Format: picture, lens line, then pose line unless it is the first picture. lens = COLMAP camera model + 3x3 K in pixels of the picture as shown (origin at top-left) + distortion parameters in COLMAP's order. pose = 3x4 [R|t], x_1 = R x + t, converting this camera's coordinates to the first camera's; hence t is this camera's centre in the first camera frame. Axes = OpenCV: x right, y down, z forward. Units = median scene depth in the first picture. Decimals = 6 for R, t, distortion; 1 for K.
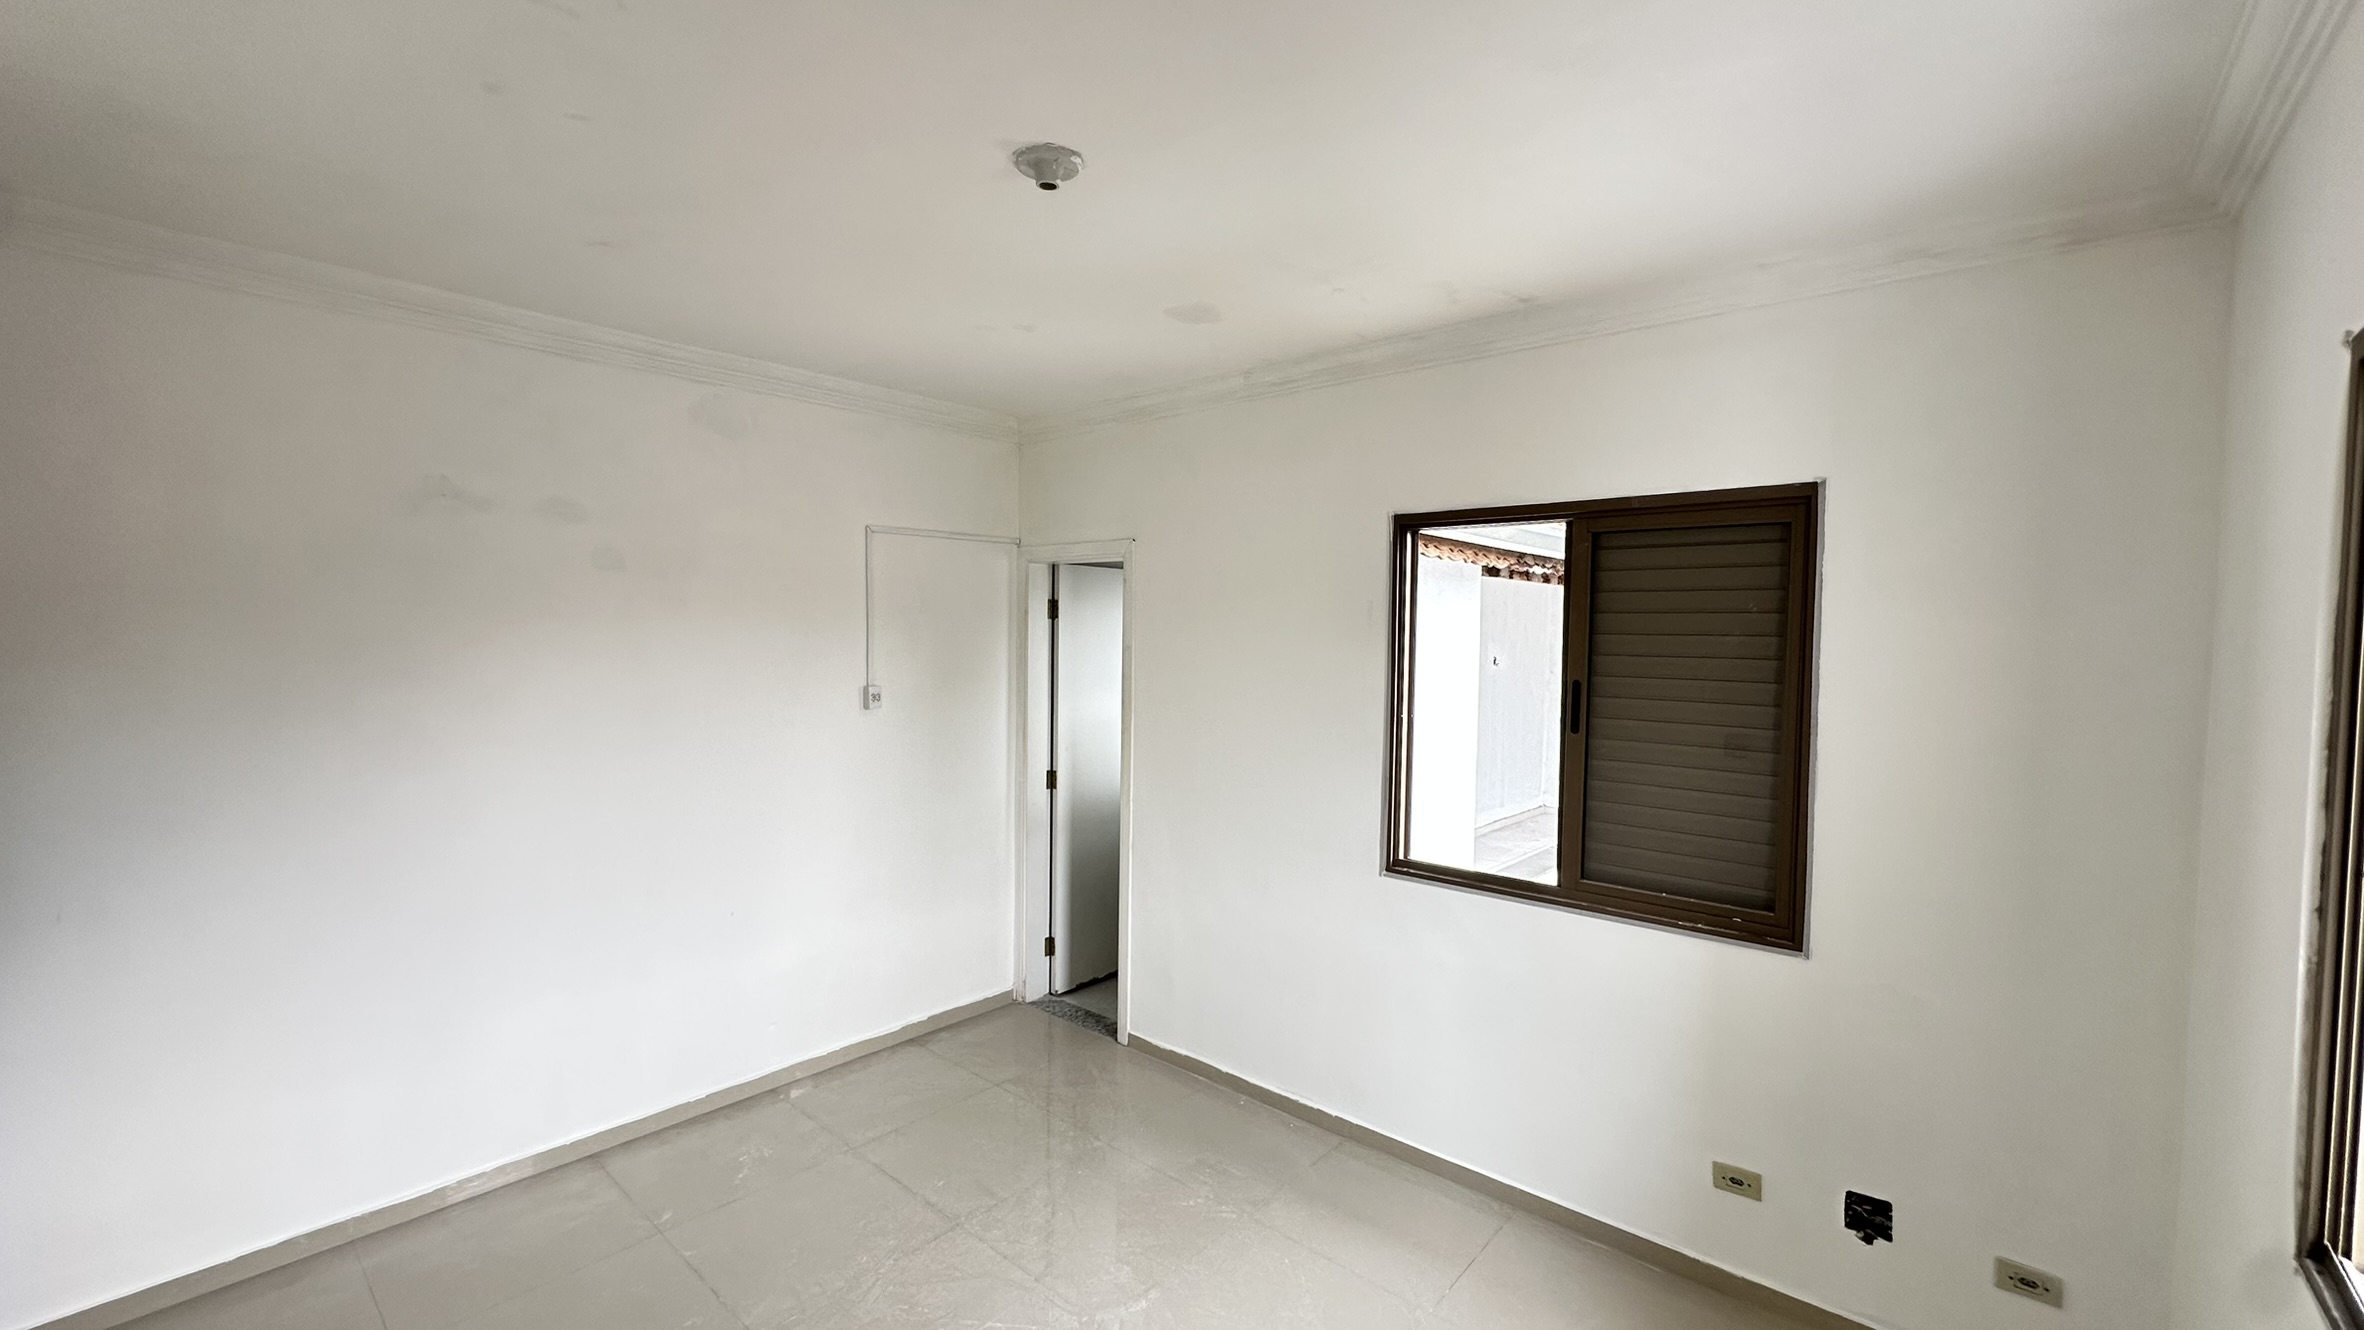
lens RADIAL K [[947.4, 0, 1175.7], [0, 947.4, 668.4], [0, 0, 1]] dist [-0.003756, 0.000931]
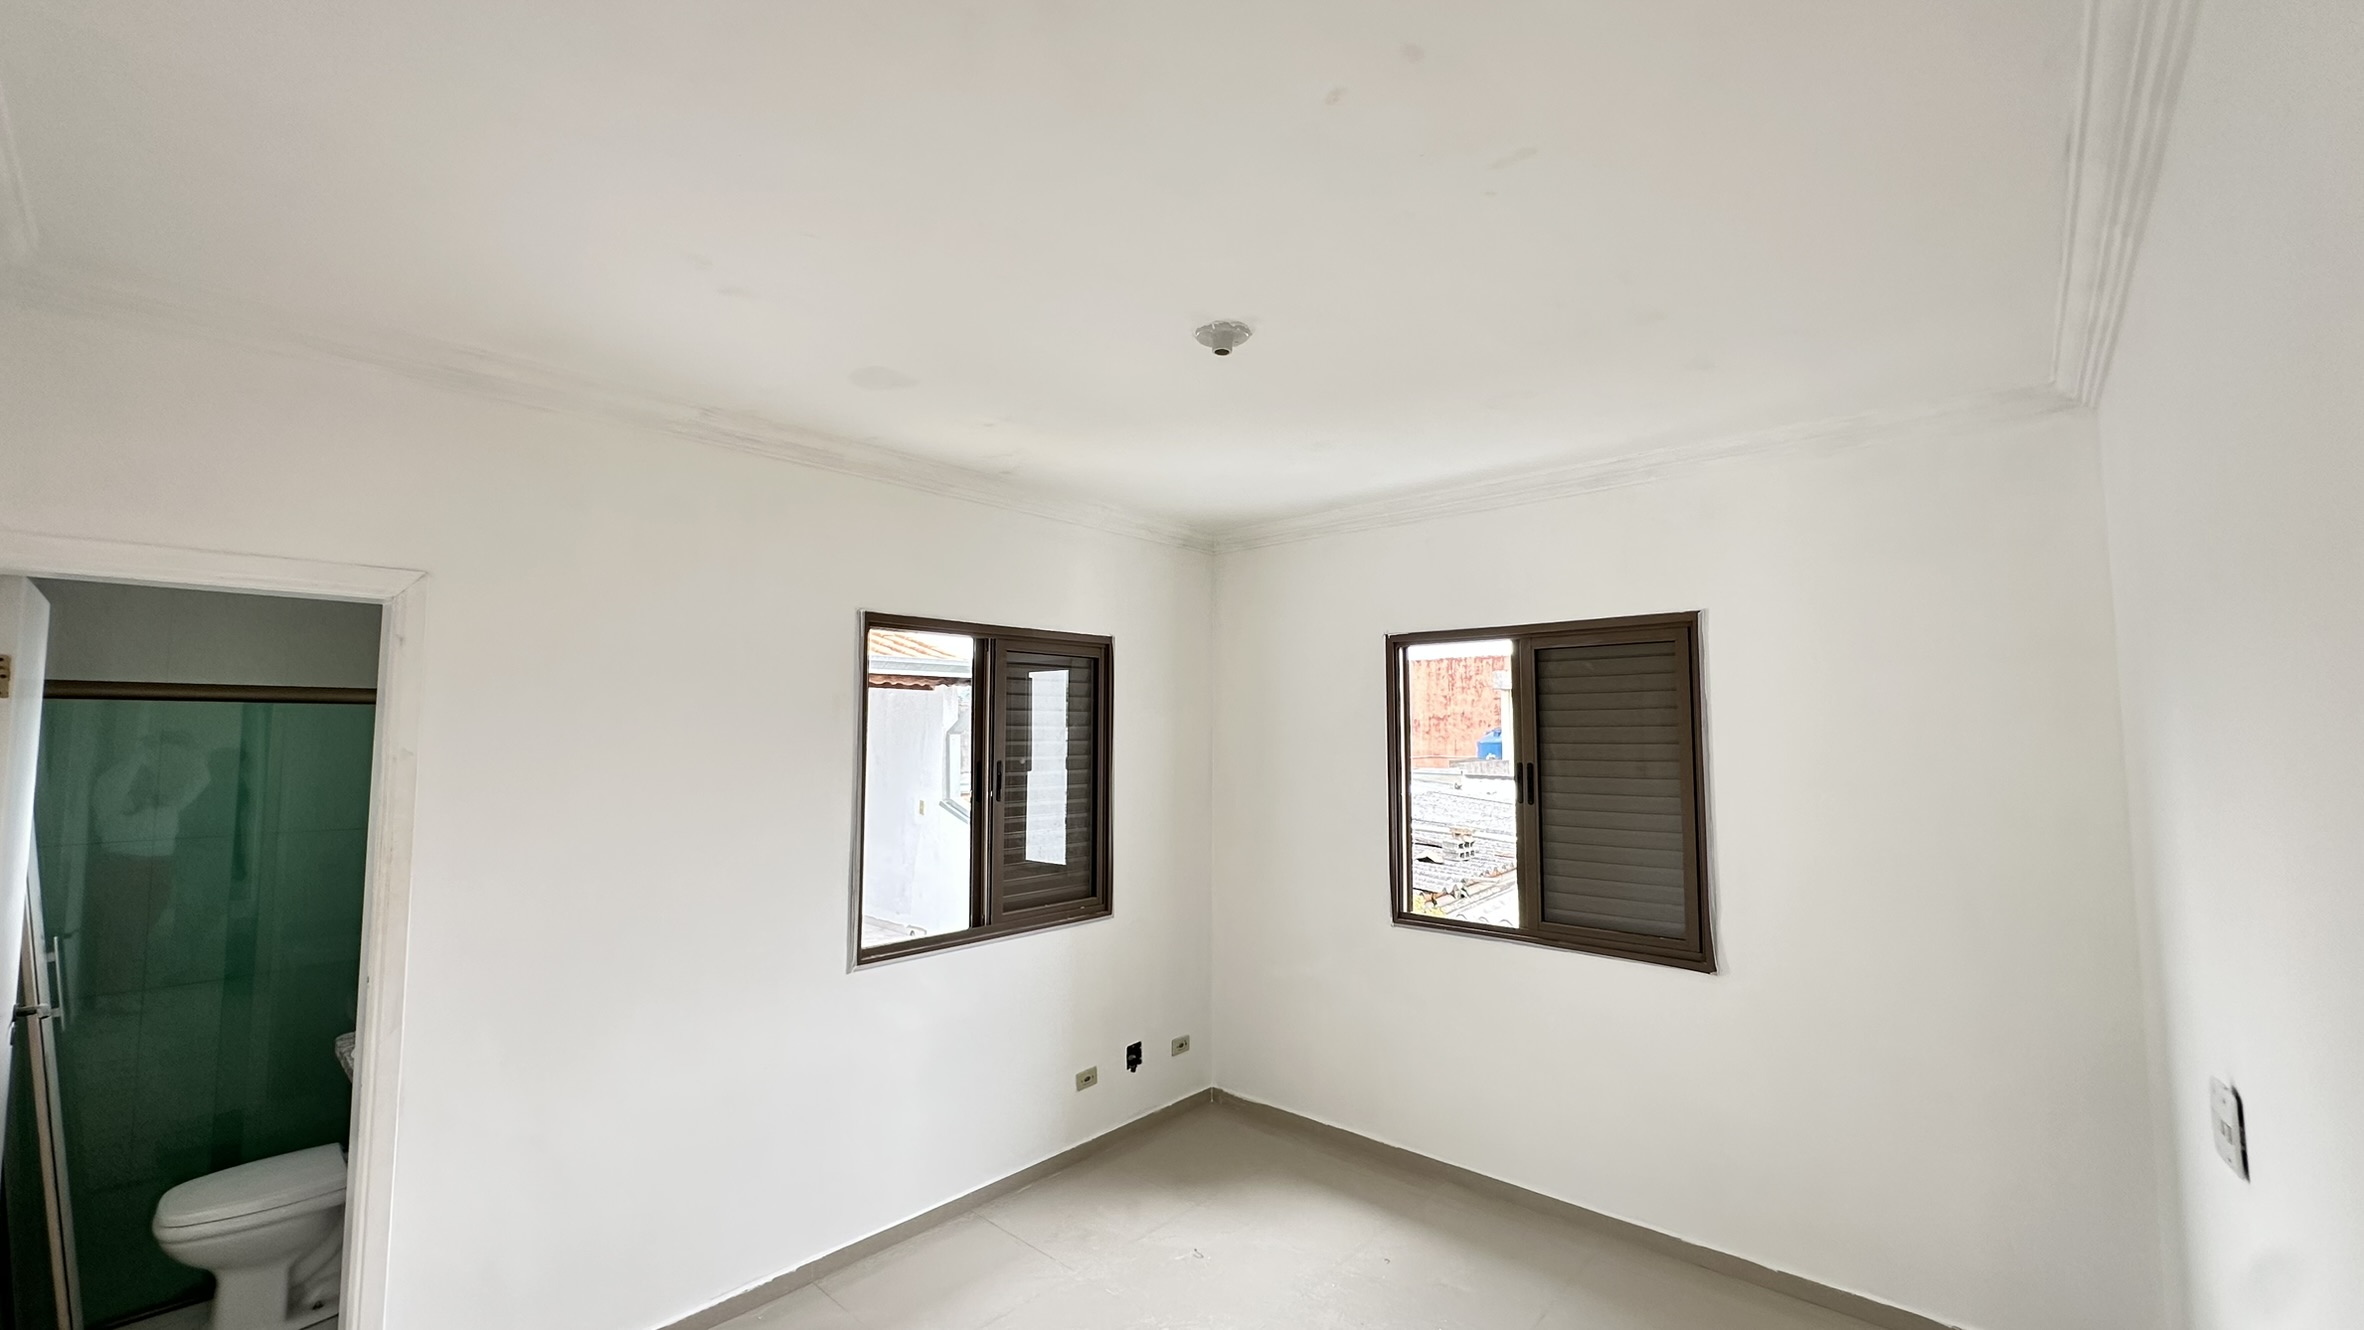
lens RADIAL K [[947.4, 0, 1175.8], [0, 947.4, 669.0], [0, 0, 1]] dist [-0.003756, 0.000931]
pose [[0.014368, 0.053843, 0.998446, -0.785282], [0.041156, 0.997671, -0.054393, -0.029112], [-0.999049, 0.041874, 0.012118, 0.642173]]
